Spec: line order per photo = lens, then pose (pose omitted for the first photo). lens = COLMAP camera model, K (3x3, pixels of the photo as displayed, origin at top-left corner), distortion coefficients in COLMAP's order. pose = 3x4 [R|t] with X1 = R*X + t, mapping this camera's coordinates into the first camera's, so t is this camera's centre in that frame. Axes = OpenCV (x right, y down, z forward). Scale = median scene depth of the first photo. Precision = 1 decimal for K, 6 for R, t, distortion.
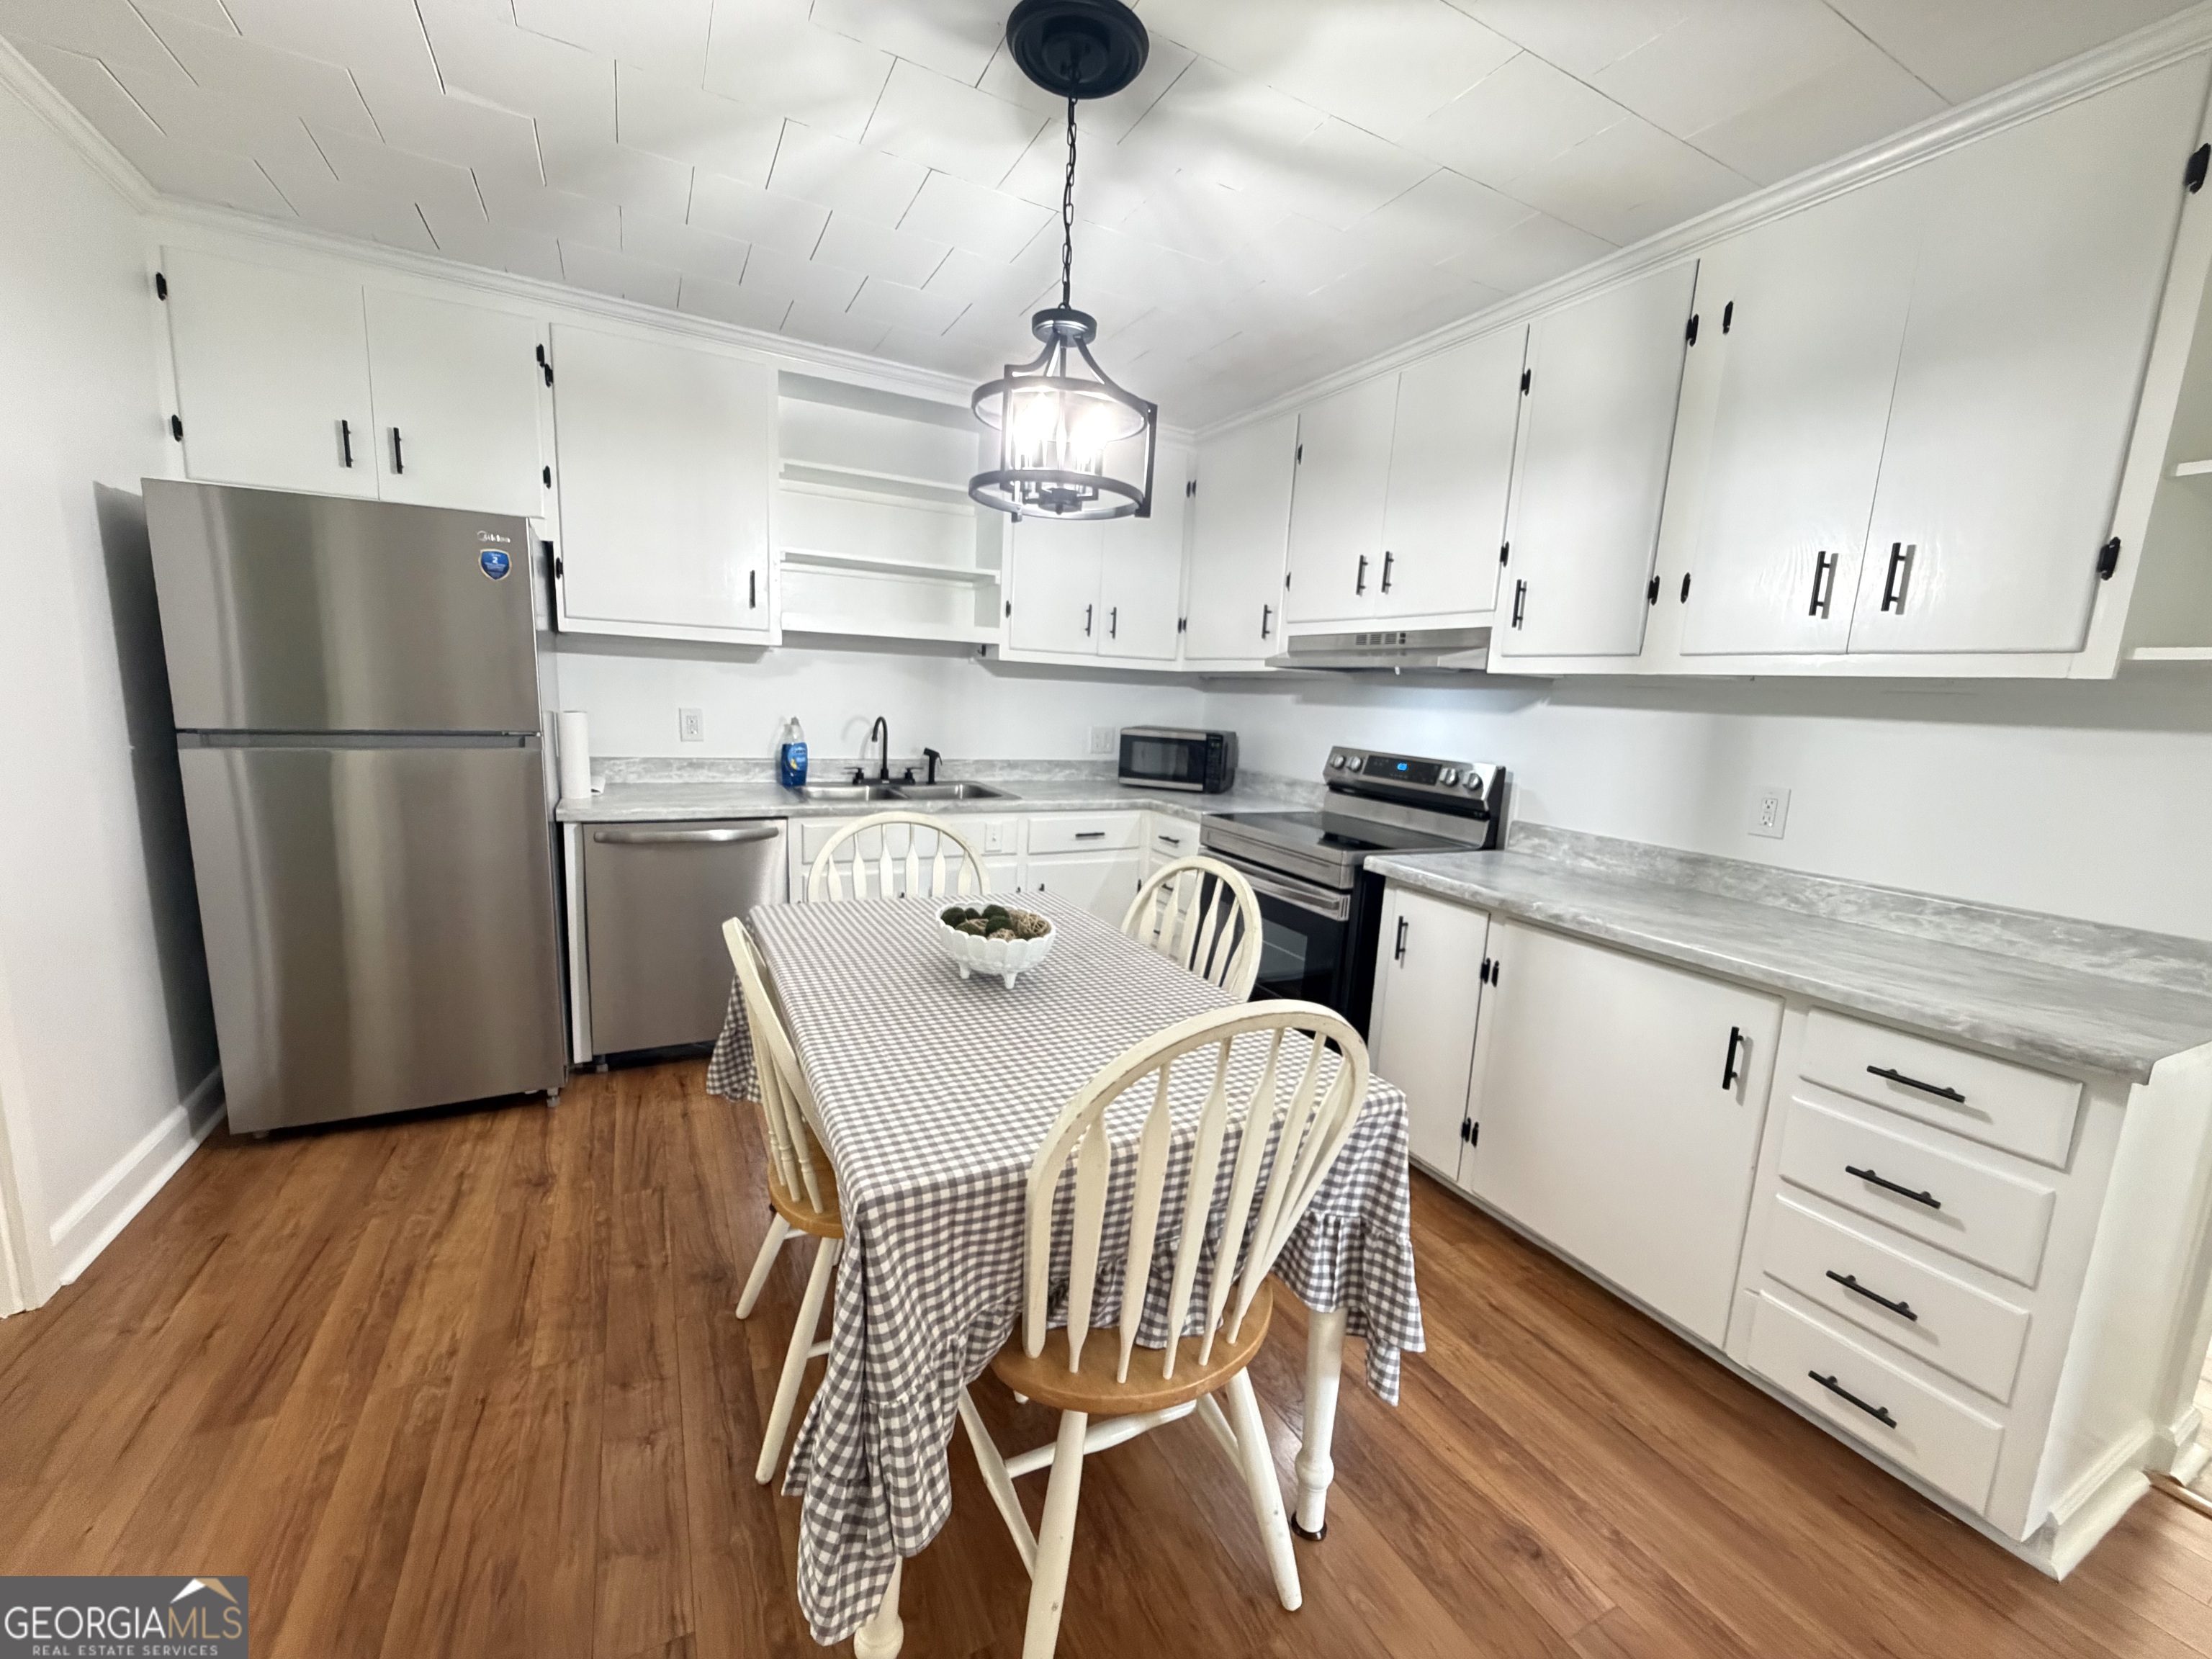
lens RADIAL K [[882.8, 0, 1114.2], [0, 882.8, 826.9], [0, 0, 1]] dist [-0.000096, 0.000135]
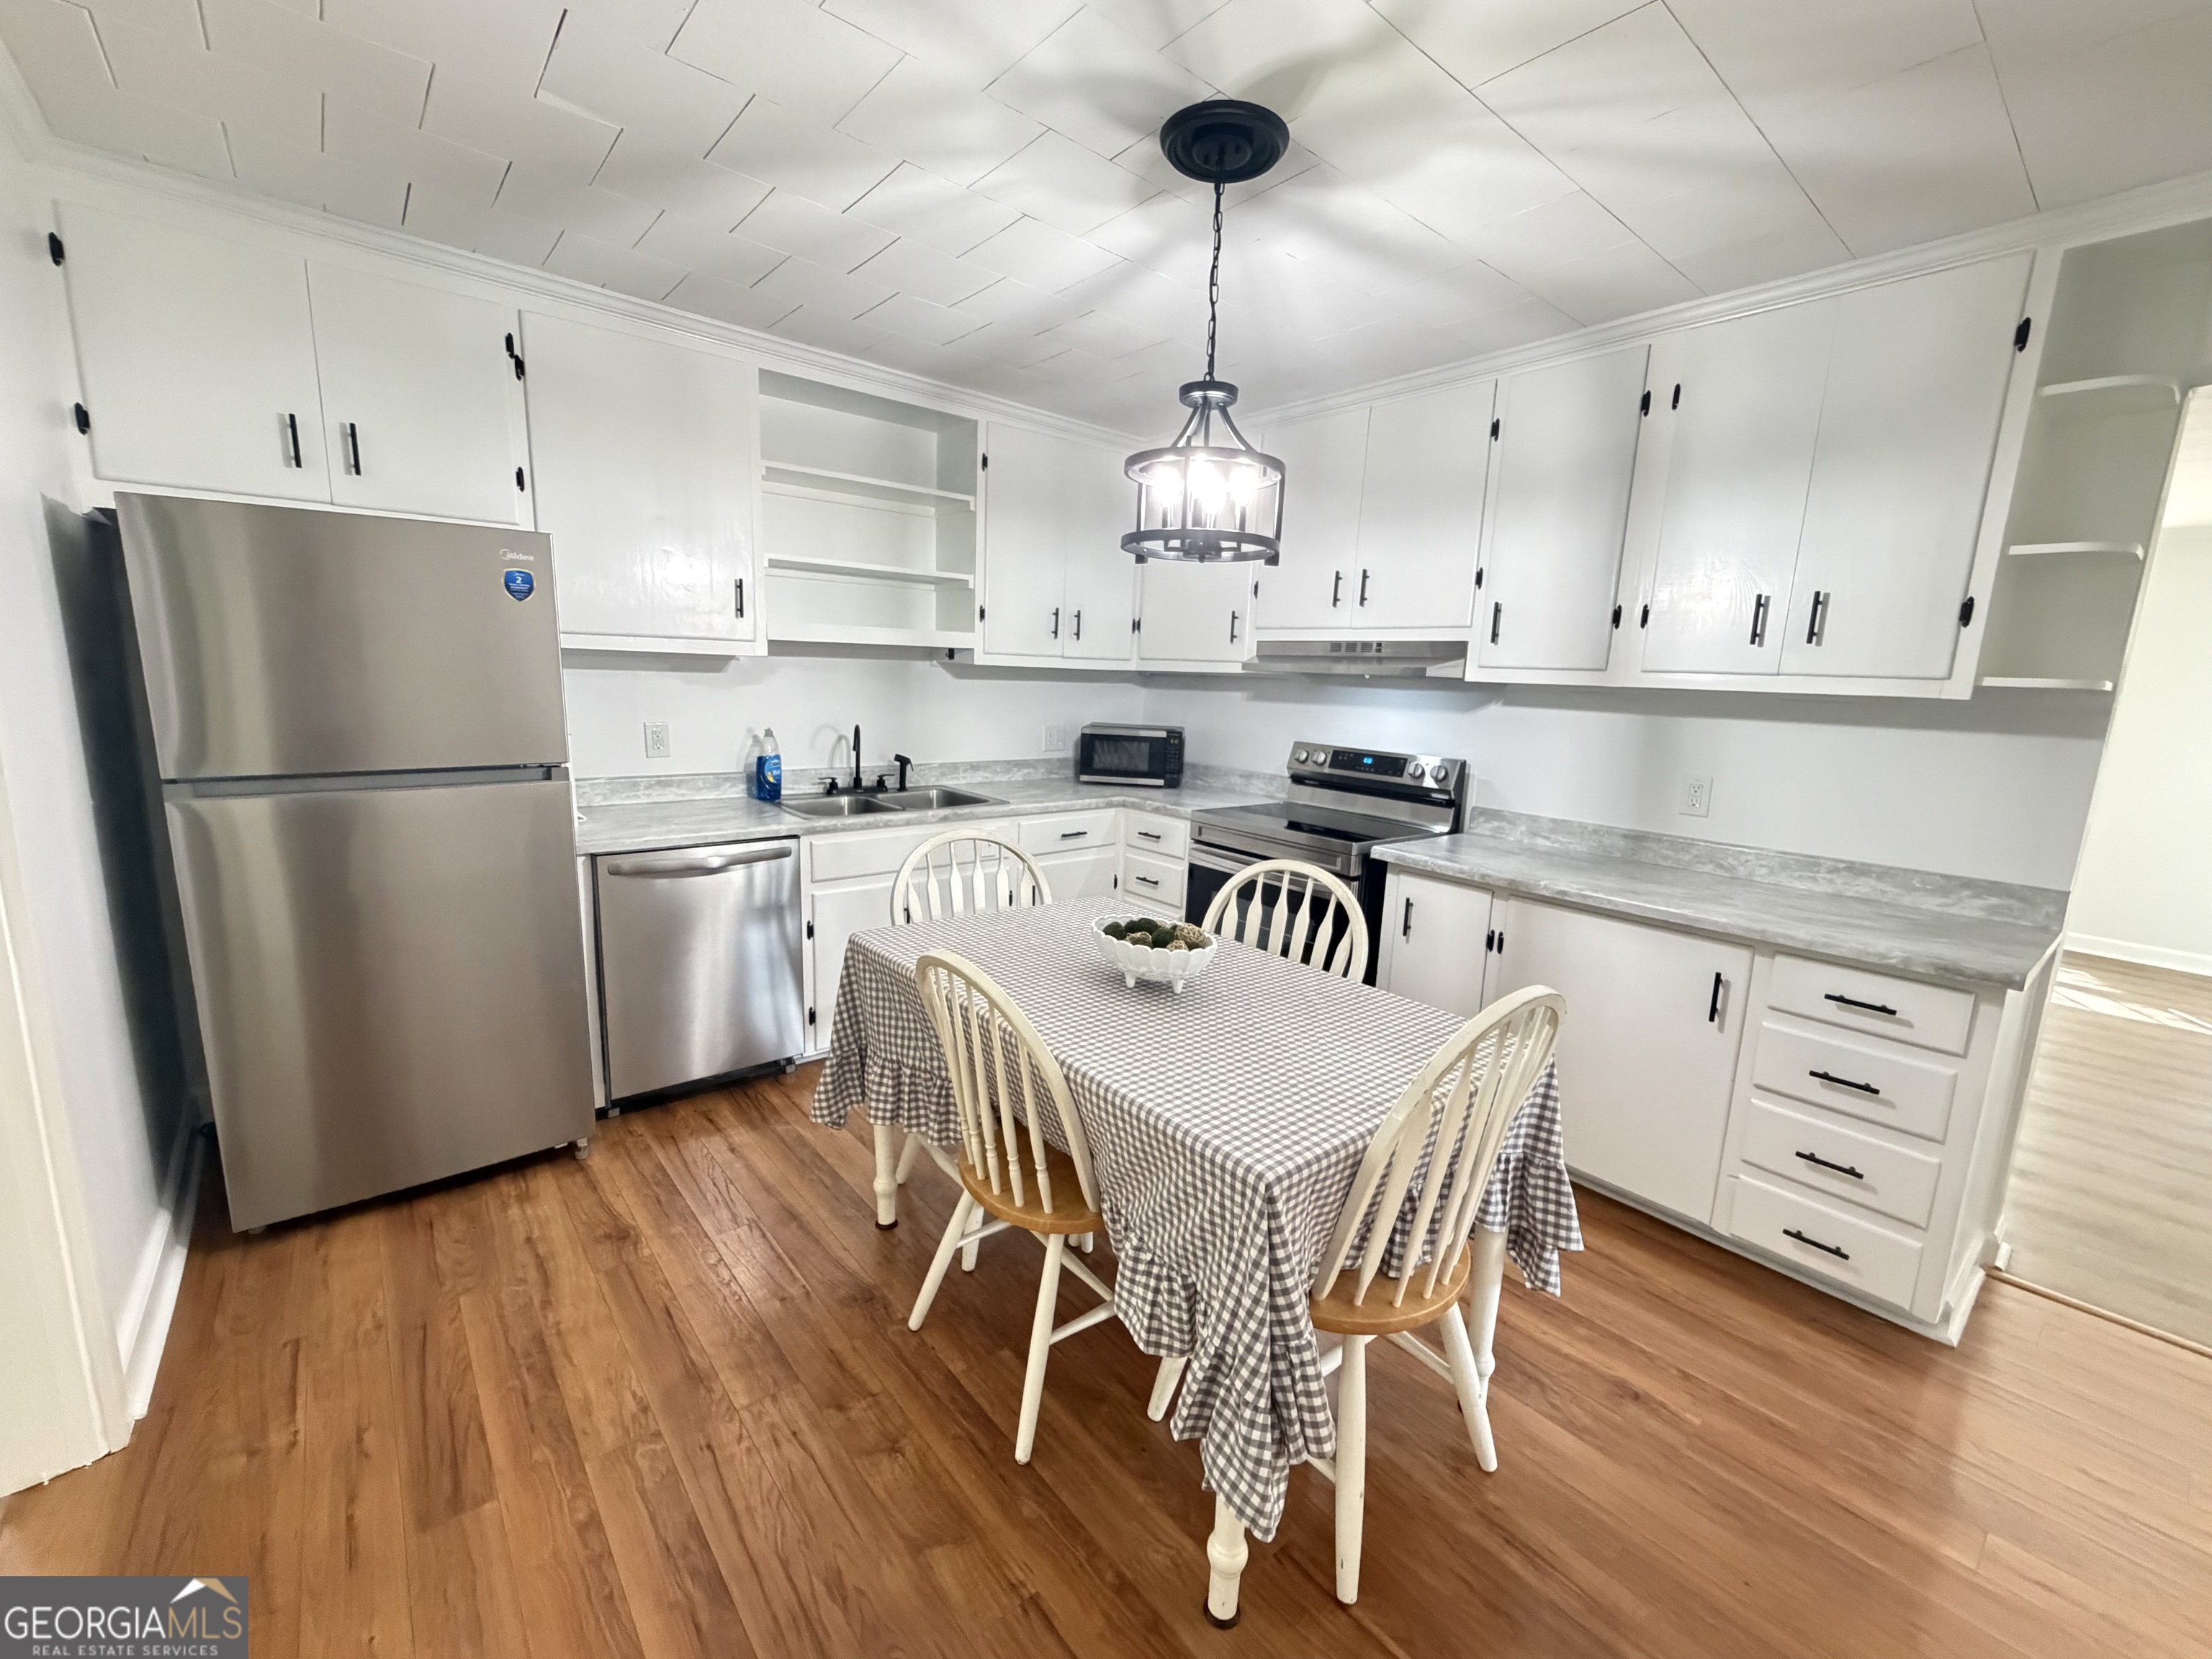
lens RADIAL K [[882.8, 0, 1175.7], [0, 882.8, 832.1], [0, 0, 1]] dist [-0.000096, 0.000135]
pose [[0.976160, -0.049828, 0.211256, -0.270301], [0.044468, 0.998559, 0.030051, -0.040980], [-0.212448, -0.019941, 0.976969, -0.061741]]
